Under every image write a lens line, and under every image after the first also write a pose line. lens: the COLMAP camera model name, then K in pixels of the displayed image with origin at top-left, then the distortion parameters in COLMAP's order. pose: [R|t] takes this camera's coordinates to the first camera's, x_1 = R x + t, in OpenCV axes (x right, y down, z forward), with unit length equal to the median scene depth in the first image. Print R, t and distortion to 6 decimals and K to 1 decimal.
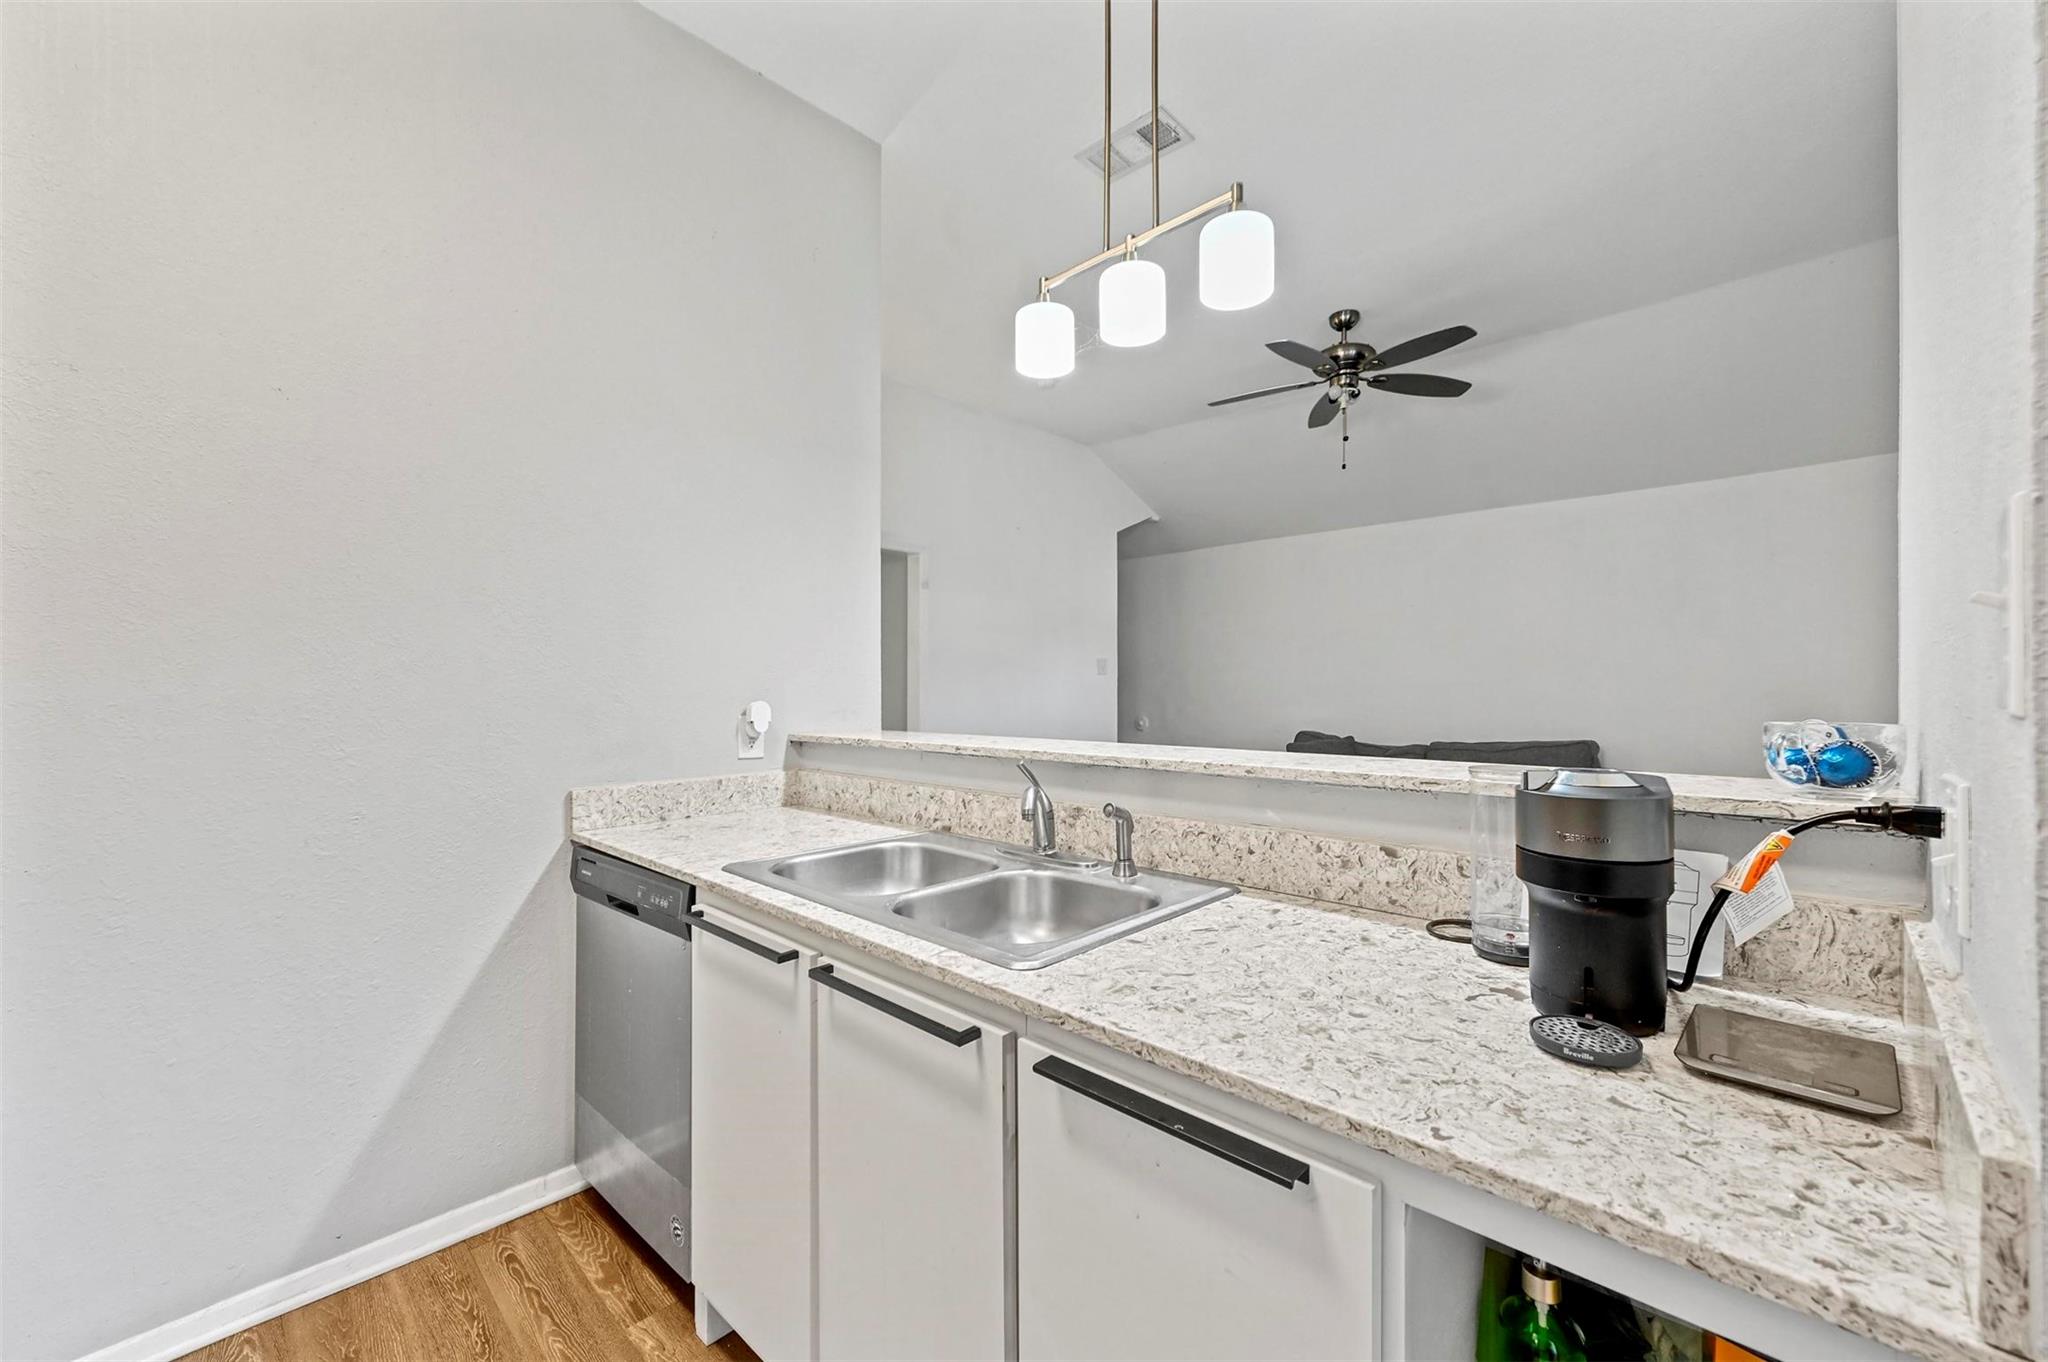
lens RADIAL K [[811.4, 0, 1011.6], [0, 811.4, 694.6], [0, 0, 1]] dist [-0.000751, 0.000833]
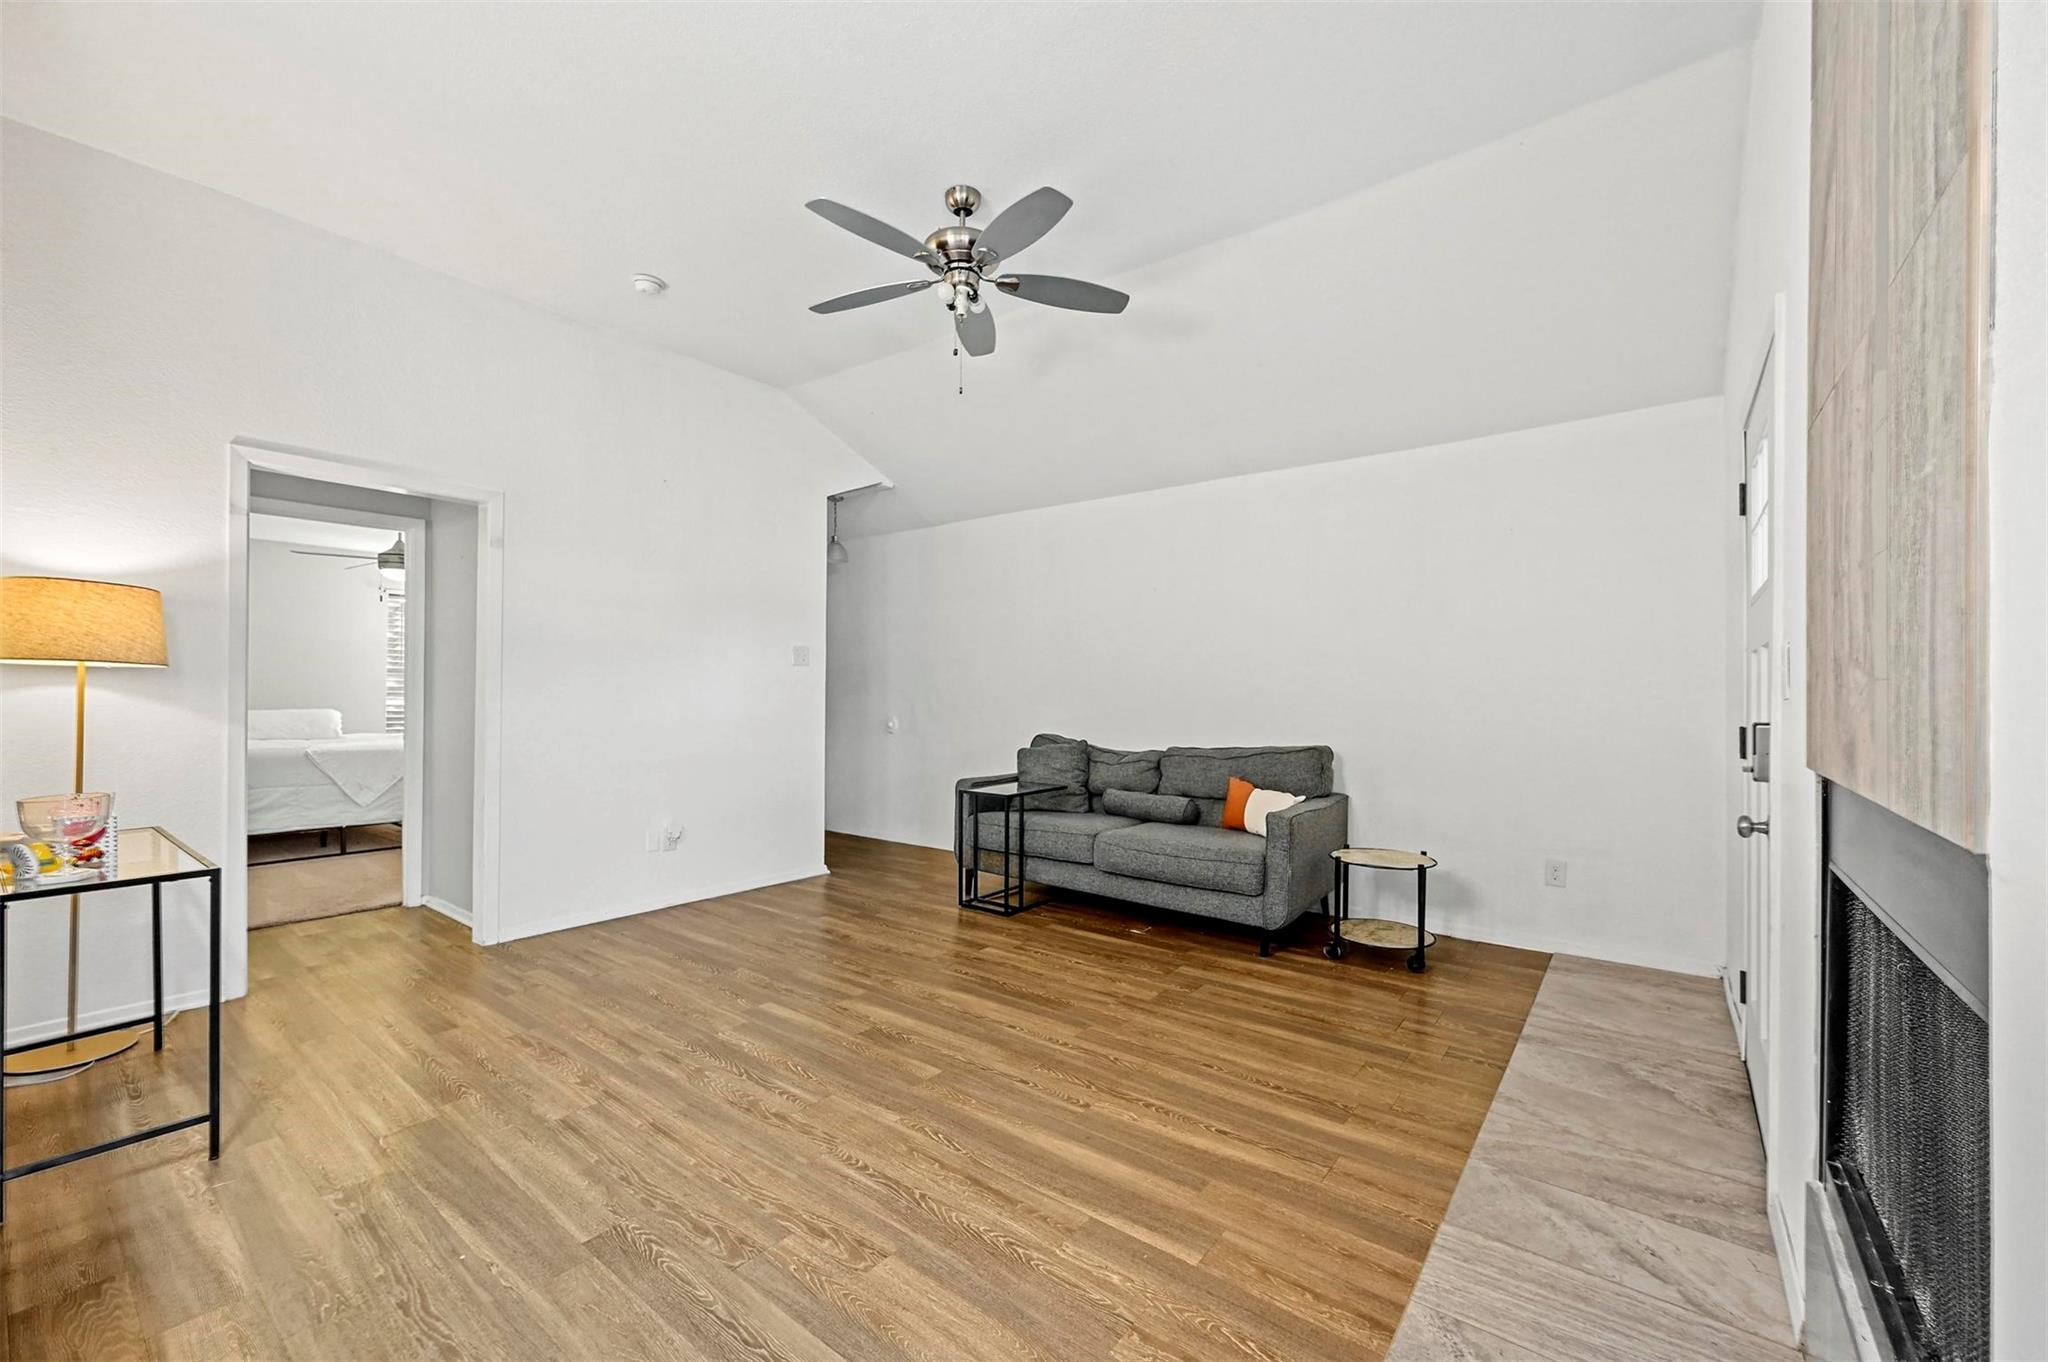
lens RADIAL K [[811.4, 0, 1025.5], [0, 811.4, 697.4], [0, 0, 1]] dist [-0.000751, 0.000833]
pose [[0.995402, 0.008307, 0.095427, 0.824739], [-0.008219, 0.999965, -0.001311, 0.023565], [-0.095434, 0.000521, 0.995436, 0.468133]]
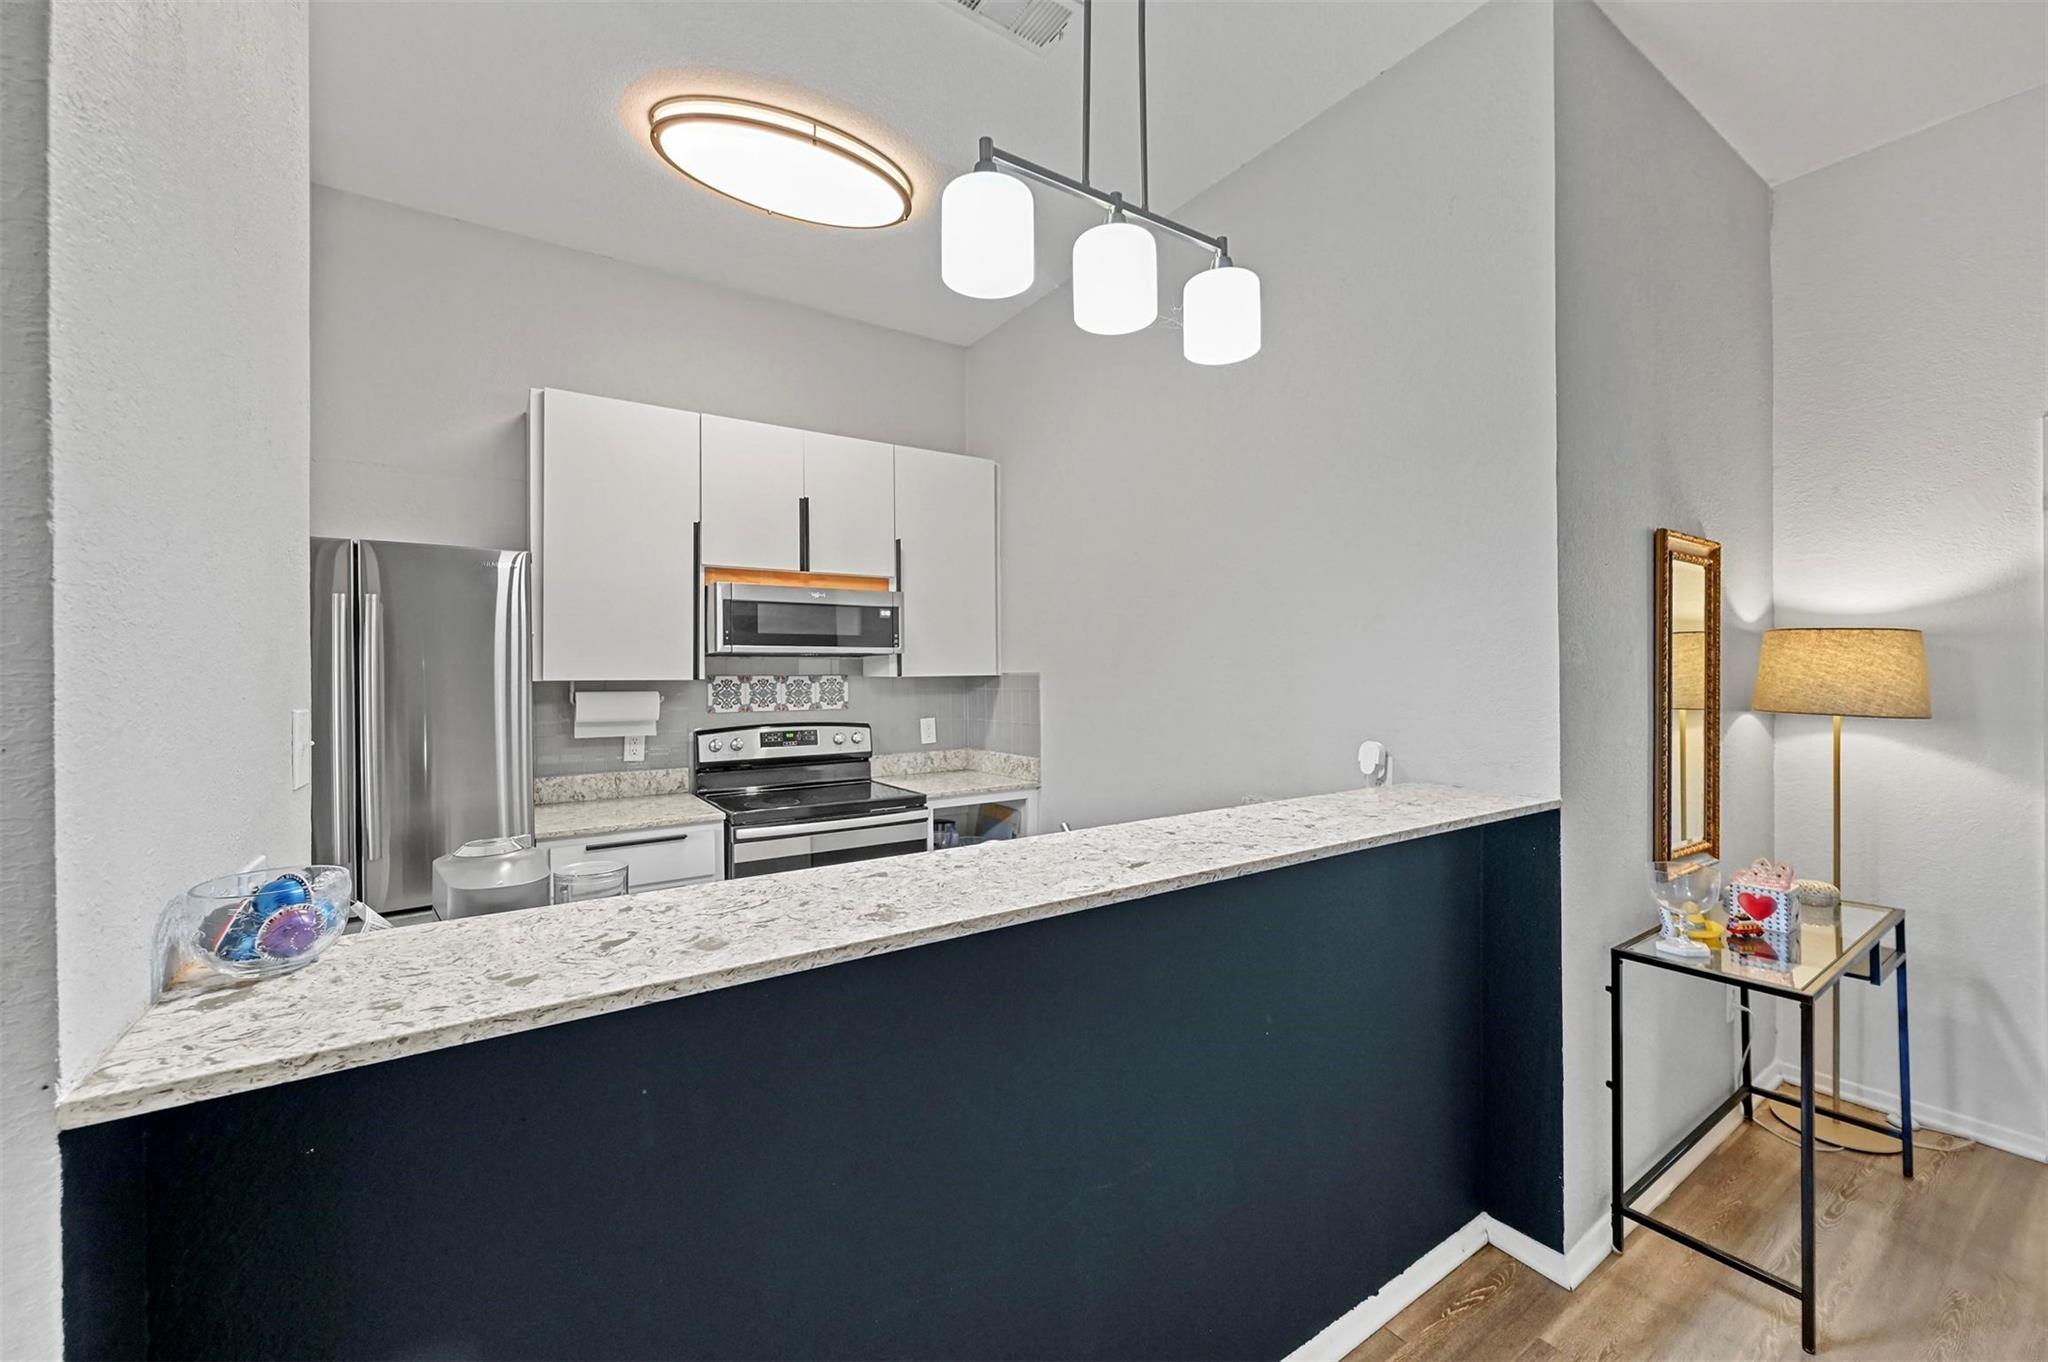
lens RADIAL K [[811.4, 0, 1033.1], [0, 811.4, 669.9], [0, 0, 1]] dist [-0.000751, 0.000833]
pose [[-0.210340, 0.004442, -0.977618, 0.896727], [0.000628, 0.999990, 0.004408, -0.102240], [0.977628, 0.000313, -0.210341, 1.025624]]
